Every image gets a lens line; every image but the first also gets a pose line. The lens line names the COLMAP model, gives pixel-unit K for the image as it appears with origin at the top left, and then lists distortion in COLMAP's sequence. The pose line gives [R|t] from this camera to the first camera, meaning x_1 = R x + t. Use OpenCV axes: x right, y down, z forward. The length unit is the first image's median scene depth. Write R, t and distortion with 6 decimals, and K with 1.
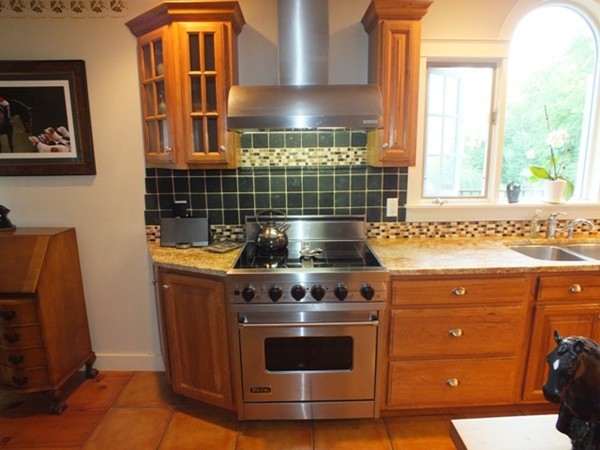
lens RADIAL K [[388.4, 0, 304.2], [0, 388.4, 229.7], [0, 0, 1]] dist [-0.071692, 0.040338]
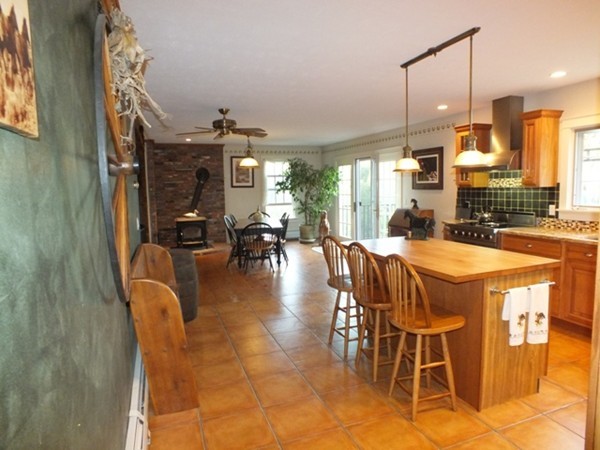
lens RADIAL K [[388.4, 0, 304.2], [0, 388.4, 229.7], [0, 0, 1]] dist [-0.071692, 0.040338]
pose [[0.329093, 0.106241, -0.938302, 1.567180], [-0.159976, 0.985560, 0.055483, 0.123331], [0.930648, 0.131847, 0.341337, -0.691247]]
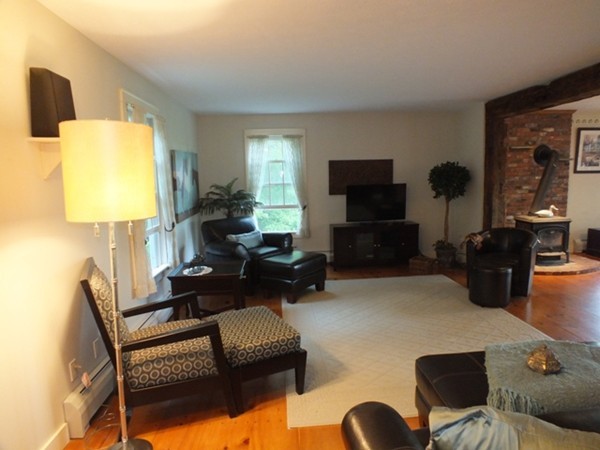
lens RADIAL K [[388.4, 0, 304.2], [0, 388.4, 229.7], [0, 0, 1]] dist [-0.071692, 0.040338]
pose [[0.049336, 0.134244, -0.989719, 0.143880], [-0.156236, 0.979765, 0.125106, 0.405829], [0.986487, 0.148457, 0.069311, -2.171781]]
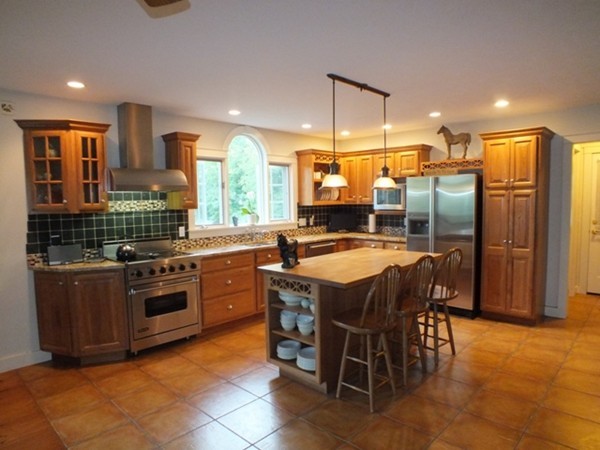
lens RADIAL K [[388.4, 0, 304.2], [0, 388.4, 229.7], [0, 0, 1]] dist [-0.071692, 0.040338]
pose [[0.700539, -0.057581, 0.711287, -0.705111], [0.153420, 0.985584, -0.071316, 0.161477], [-0.696927, 0.159085, 0.699275, -0.738434]]
